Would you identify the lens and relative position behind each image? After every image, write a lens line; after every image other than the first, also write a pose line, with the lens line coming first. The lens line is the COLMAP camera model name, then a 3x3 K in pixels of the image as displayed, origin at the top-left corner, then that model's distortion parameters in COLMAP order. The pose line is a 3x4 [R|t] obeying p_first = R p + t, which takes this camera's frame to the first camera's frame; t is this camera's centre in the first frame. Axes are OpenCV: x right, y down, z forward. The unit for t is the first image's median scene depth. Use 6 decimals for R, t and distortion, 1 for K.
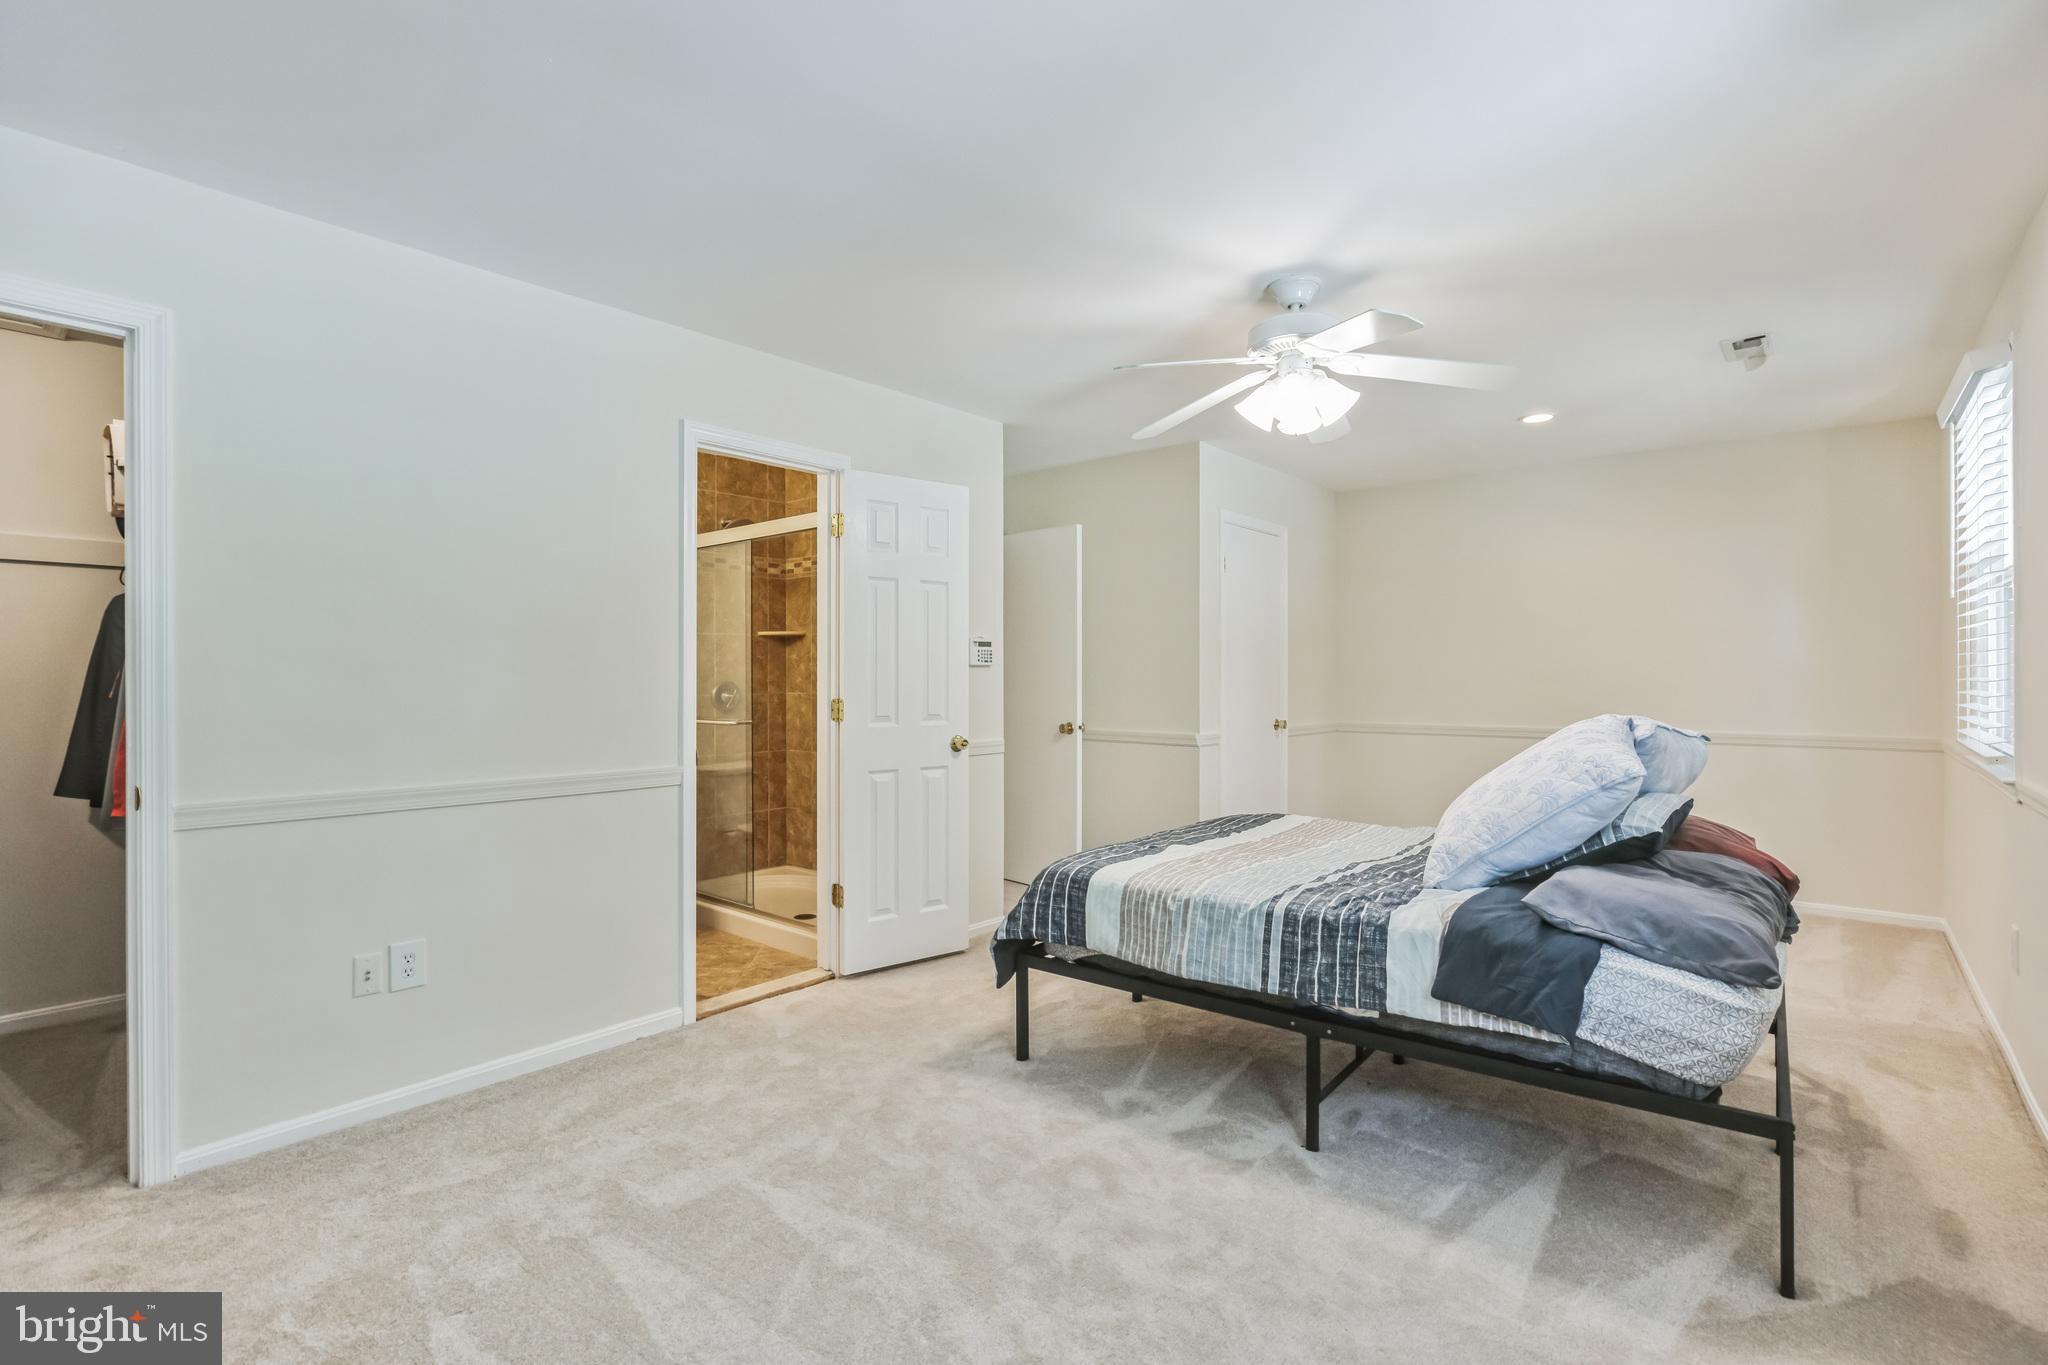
lens RADIAL K [[967.7, 0, 1024.8], [0, 967.7, 677.6], [0, 0, 1]] dist [-0.019152, -0.000029]
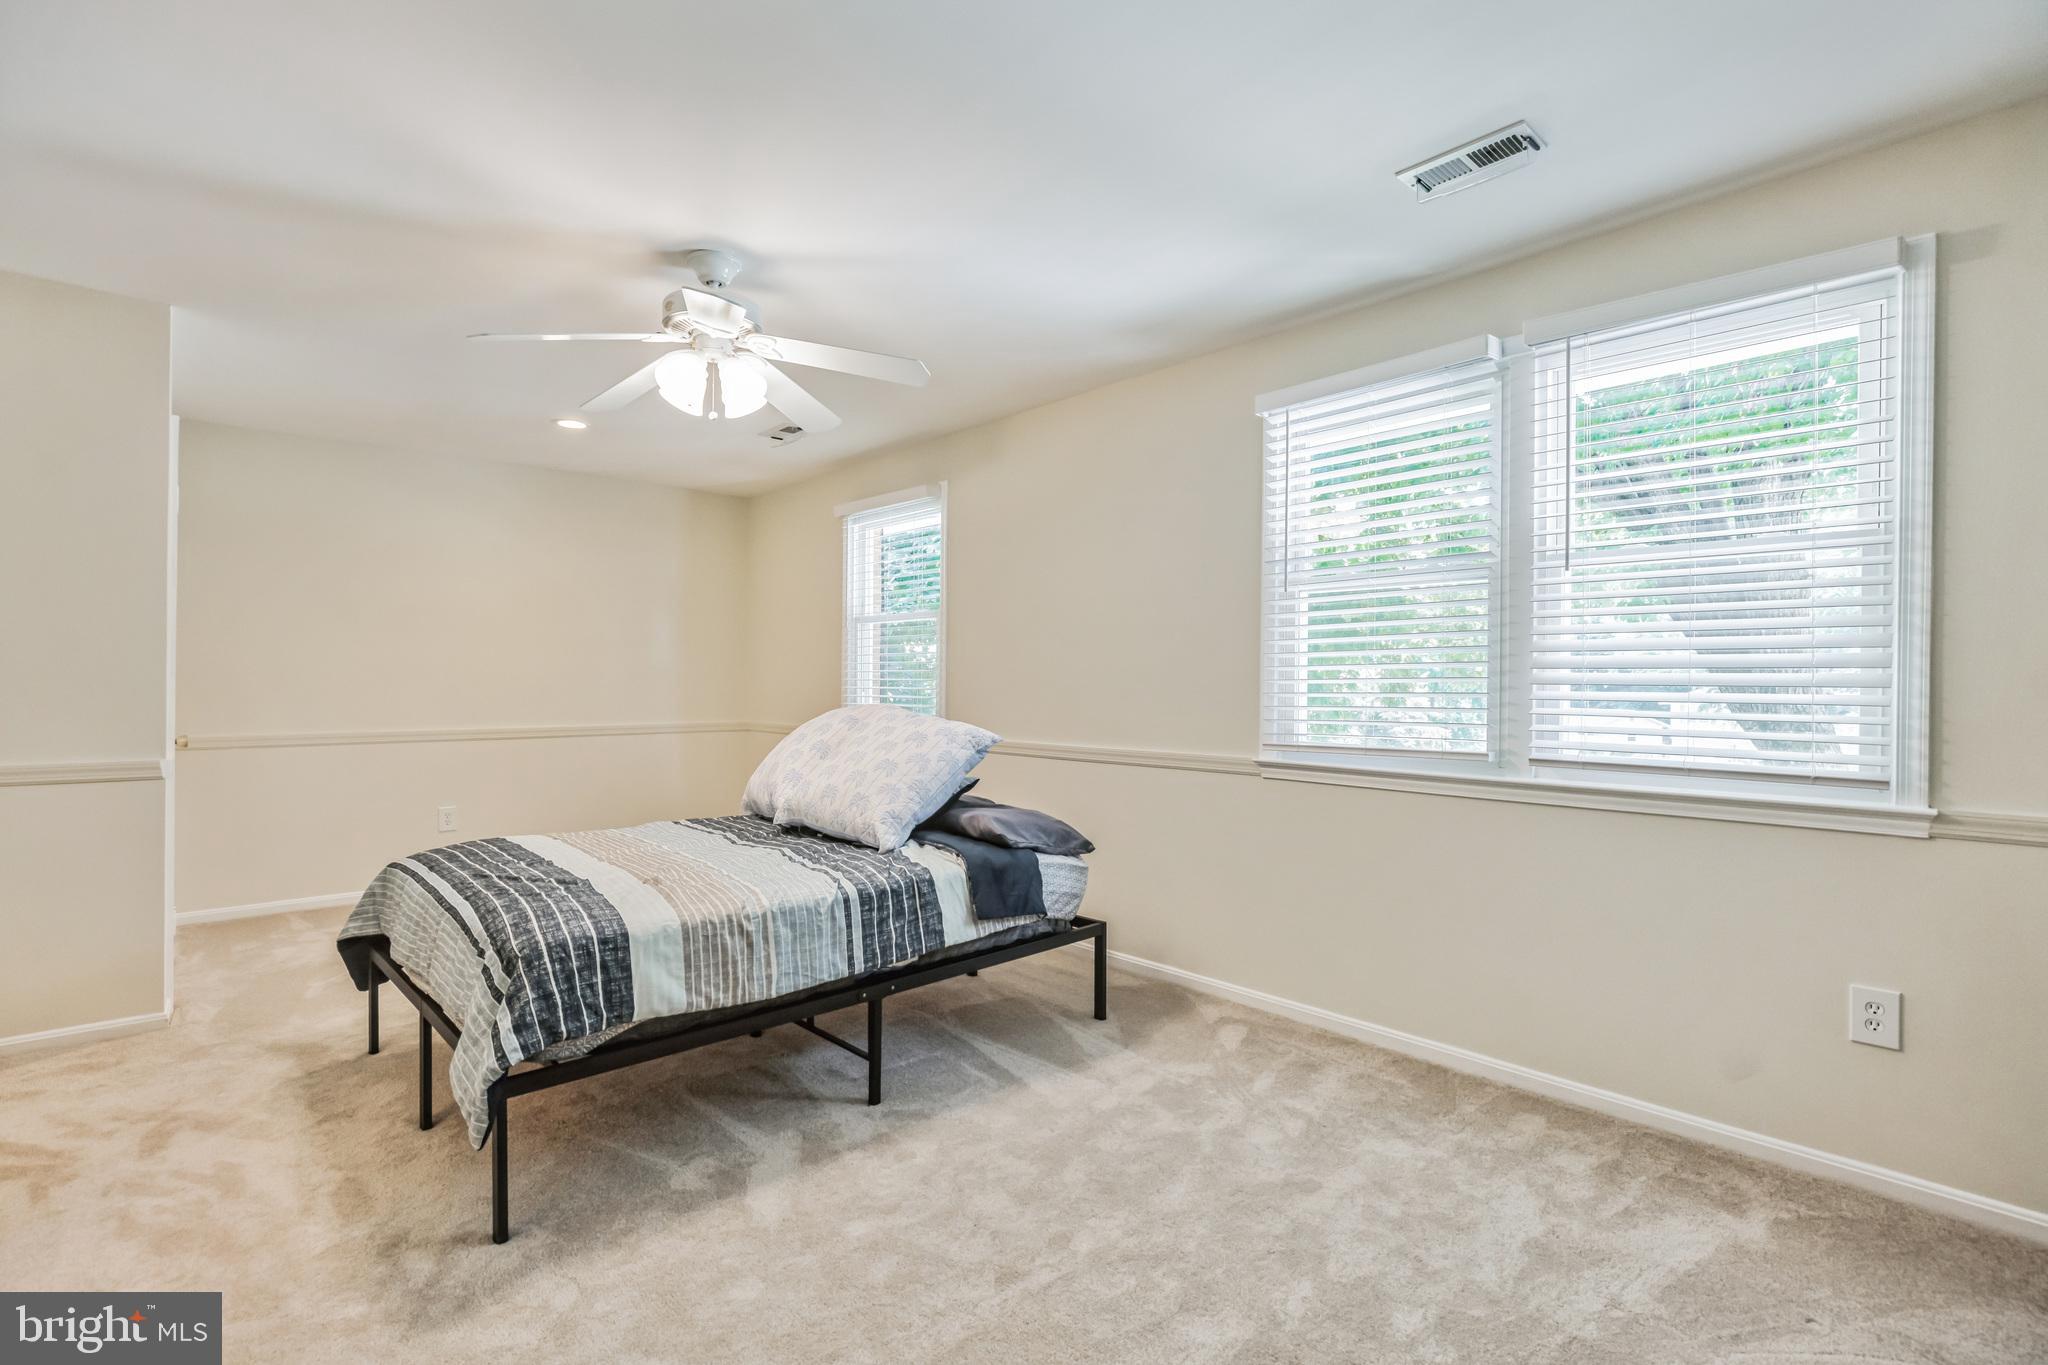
lens RADIAL K [[943.4, 0, 1031.4], [0, 943.4, 698.5], [0, 0, 1]] dist [-0.012780, -0.000506]
pose [[0.117061, -0.011336, 0.993060, -0.718332], [-0.004256, 0.999920, 0.011916, 0.015458], [-0.993116, -0.005622, 0.117003, 0.678670]]
